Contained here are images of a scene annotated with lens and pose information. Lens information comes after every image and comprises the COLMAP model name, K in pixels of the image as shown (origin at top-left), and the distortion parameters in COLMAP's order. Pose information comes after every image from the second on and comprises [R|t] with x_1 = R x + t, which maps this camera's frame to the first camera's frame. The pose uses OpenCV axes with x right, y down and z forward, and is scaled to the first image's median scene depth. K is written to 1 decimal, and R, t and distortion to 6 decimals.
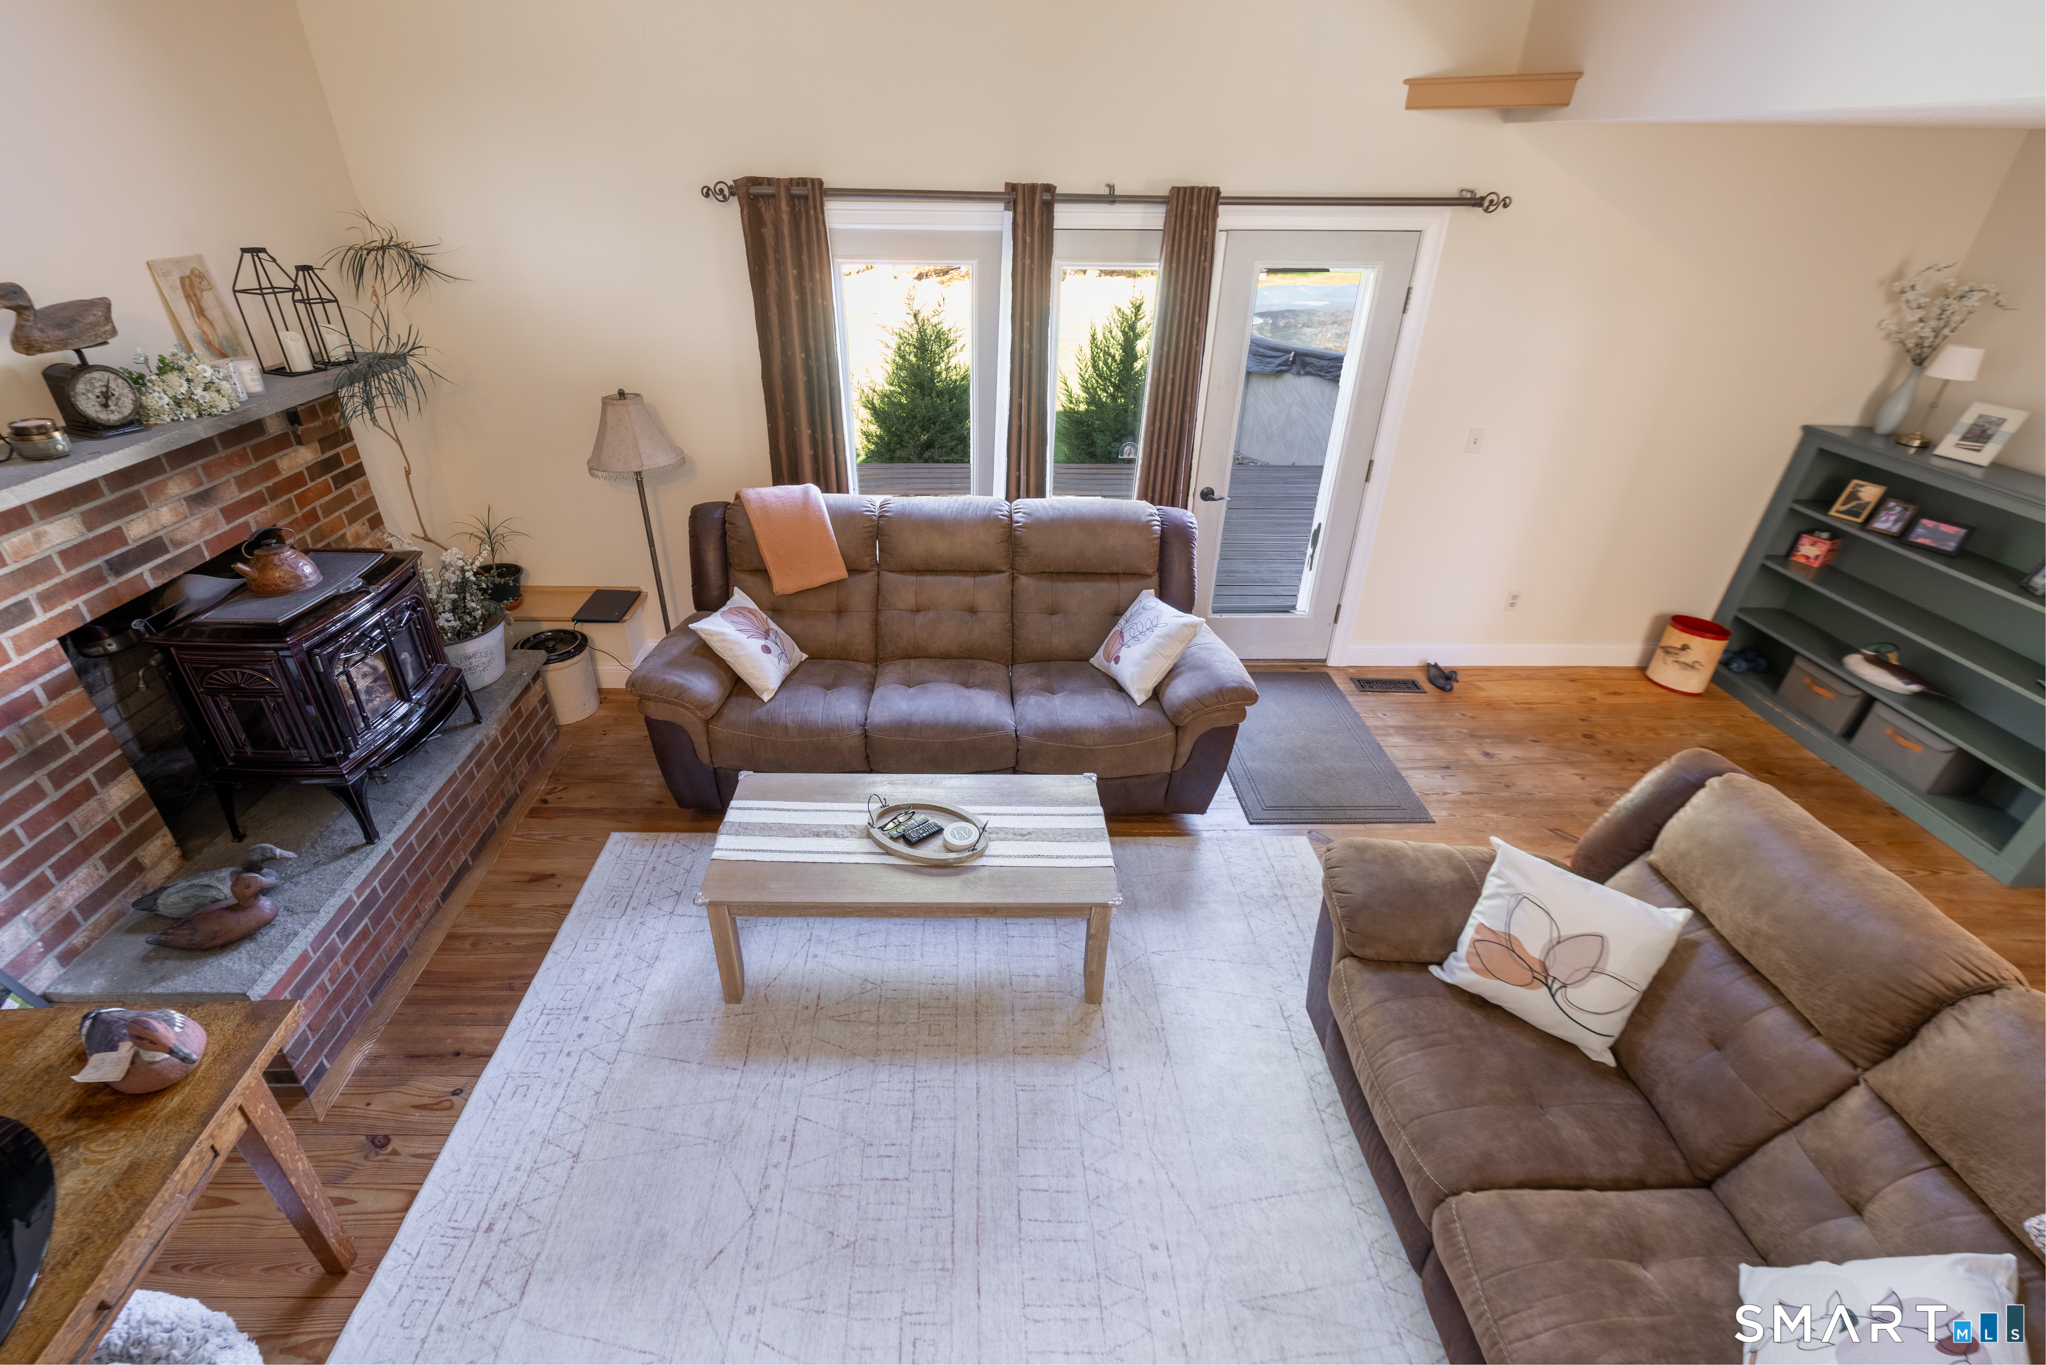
lens RADIAL K [[888.3, 0, 967.5], [0, 888.3, 686.8], [0, 0, 1]] dist [-0.000807, -0.000904]
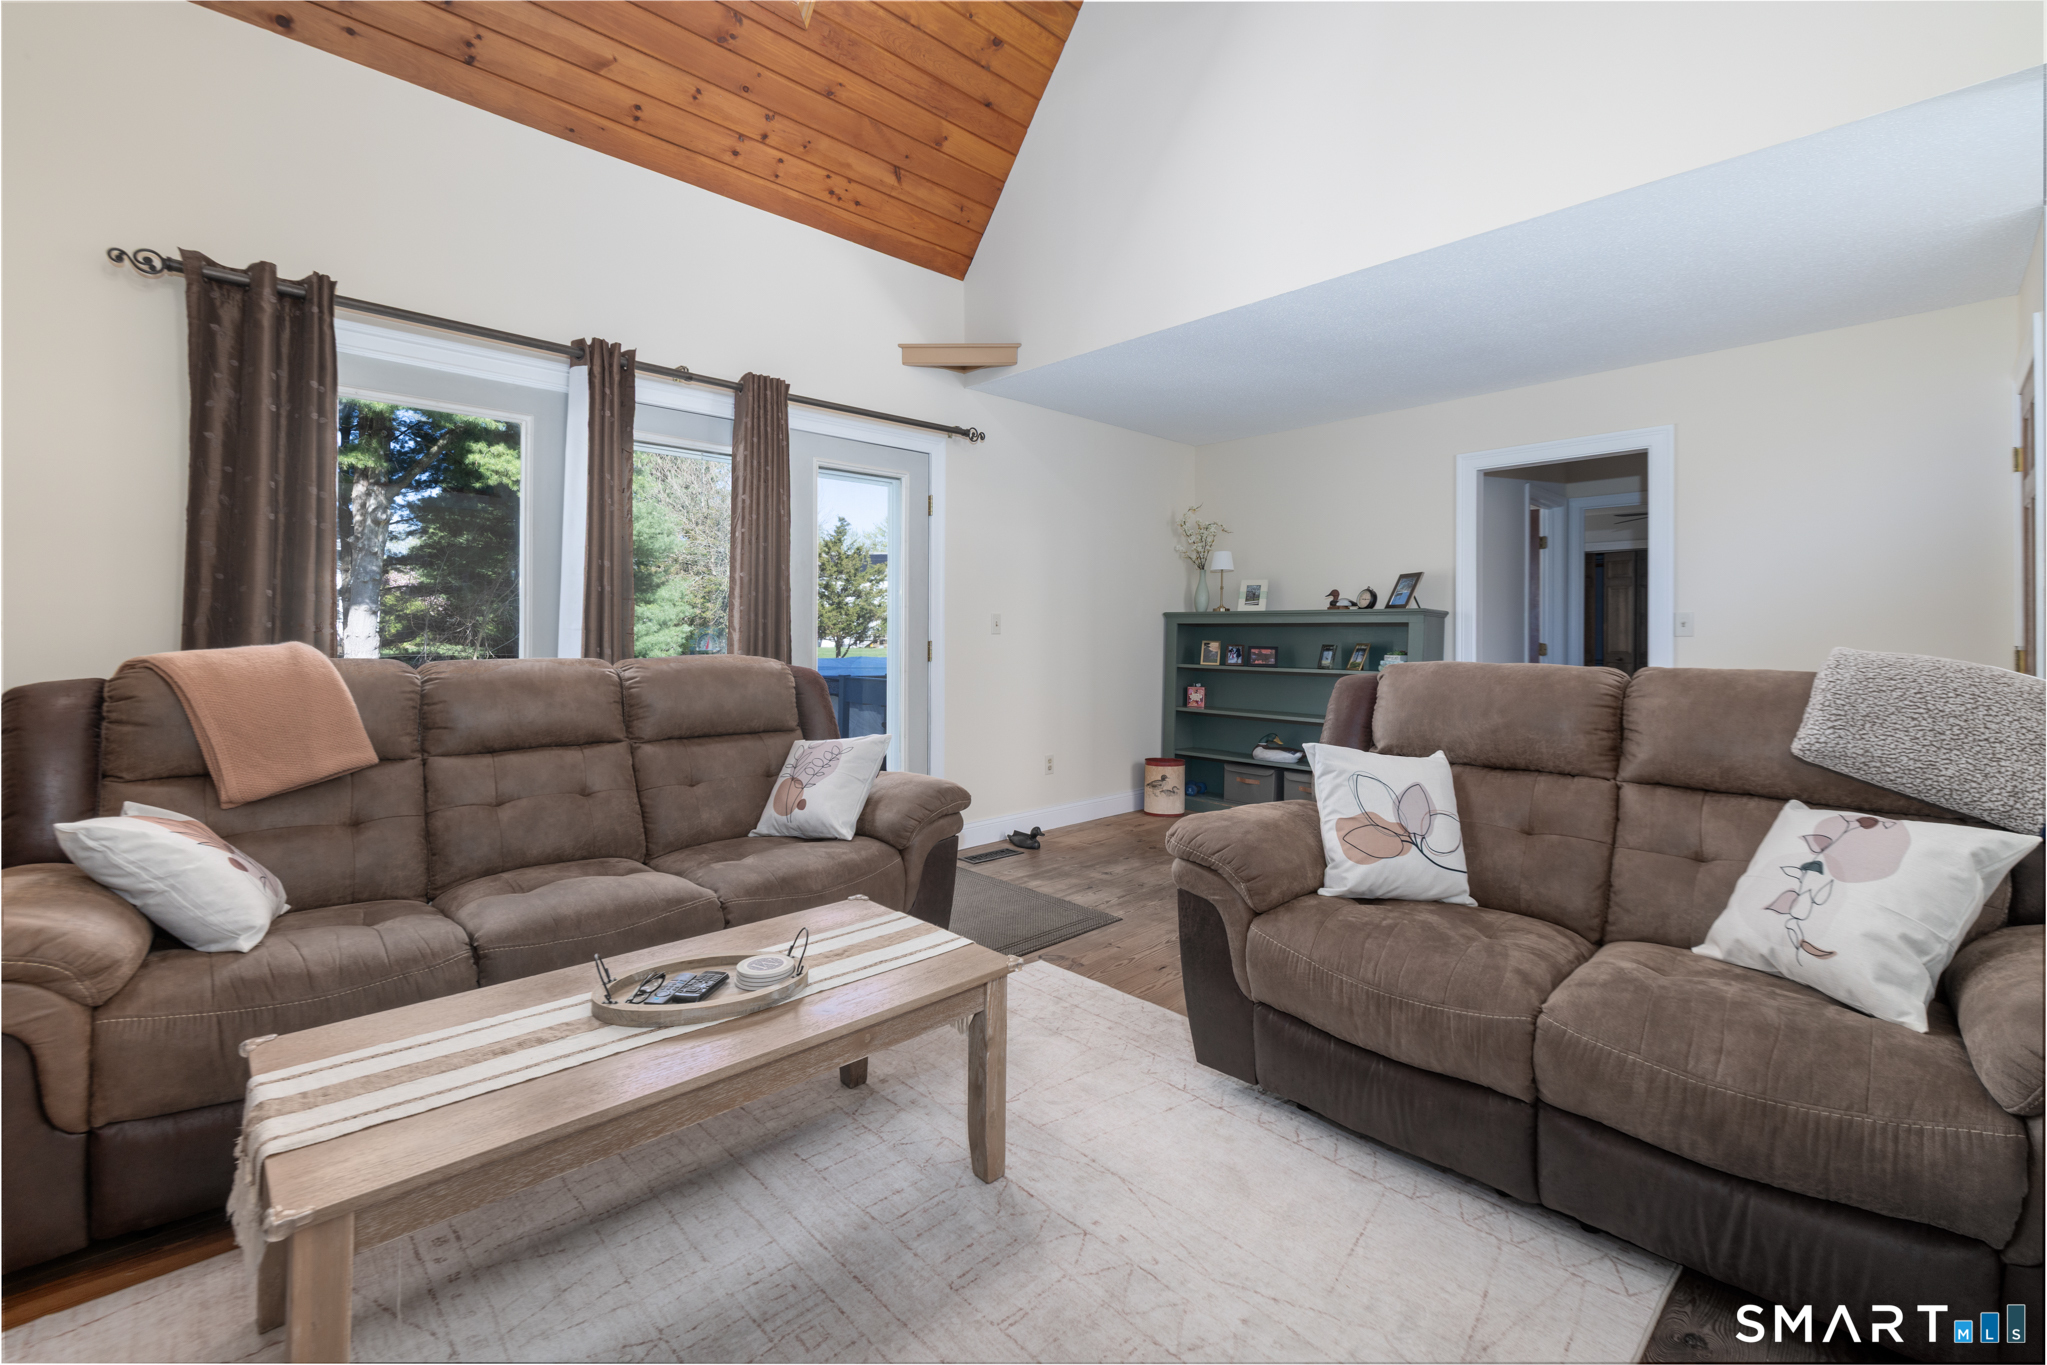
lens RADIAL K [[871.0, 0, 1016.9], [0, 871.0, 625.9], [0, 0, 1]] dist [-0.003046, 0.000030]
pose [[0.728271, 0.003096, 0.685282, -0.254358], [0.348638, 0.859234, -0.374390, 0.210585], [-0.589977, 0.511573, 0.624676, 0.309228]]
